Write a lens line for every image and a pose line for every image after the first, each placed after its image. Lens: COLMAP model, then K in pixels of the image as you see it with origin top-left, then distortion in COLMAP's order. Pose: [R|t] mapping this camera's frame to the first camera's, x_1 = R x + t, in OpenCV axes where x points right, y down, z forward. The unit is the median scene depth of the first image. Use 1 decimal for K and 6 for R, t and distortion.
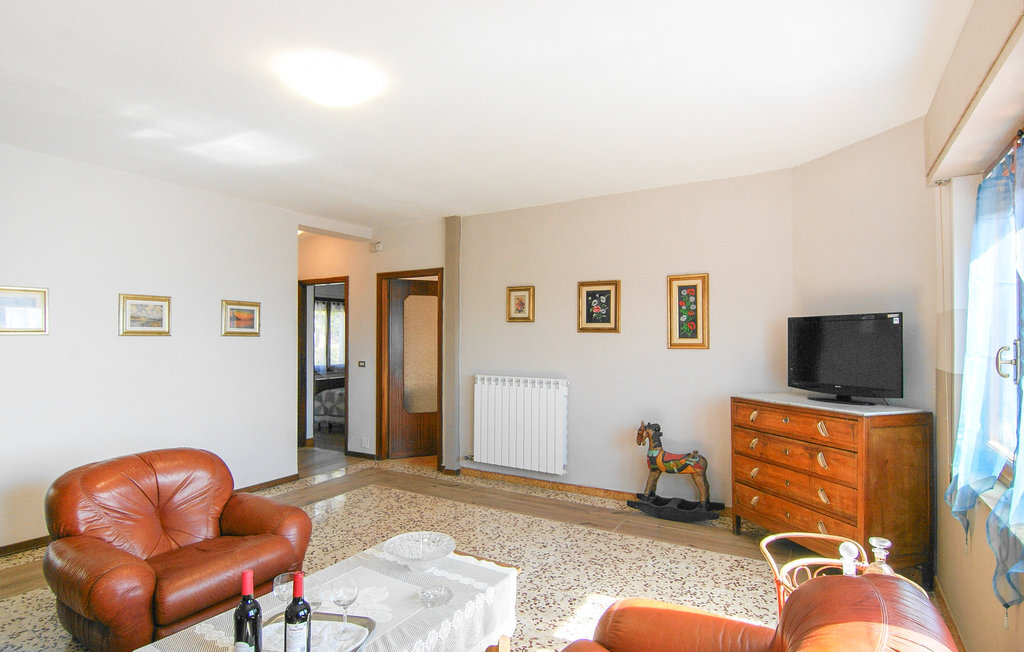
lens RADIAL K [[503.5, 0, 507.0], [0, 503.5, 335.3], [0, 0, 1]] dist [-0.016731, -0.000998]
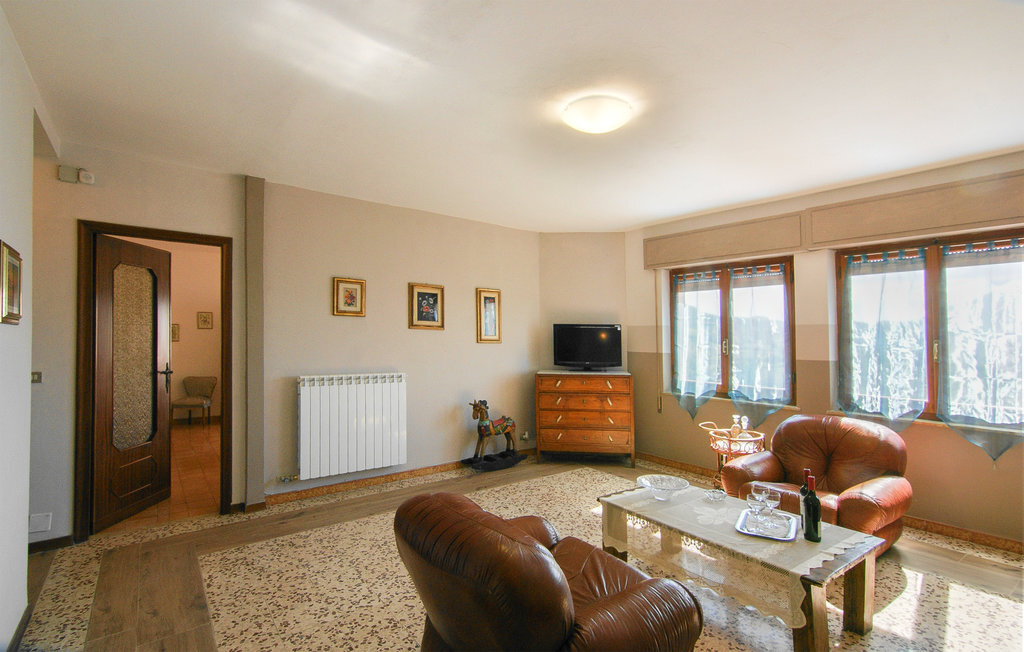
lens RADIAL K [[497.4, 0, 490.1], [0, 497.4, 323.4], [0, 0, 1]] dist [0.026347, -0.000069]
pose [[0.379732, 0.029393, 0.924630, -0.815563], [-0.016208, 0.999553, -0.025119, 0.006868], [-0.924955, -0.005448, 0.380038, 0.446108]]
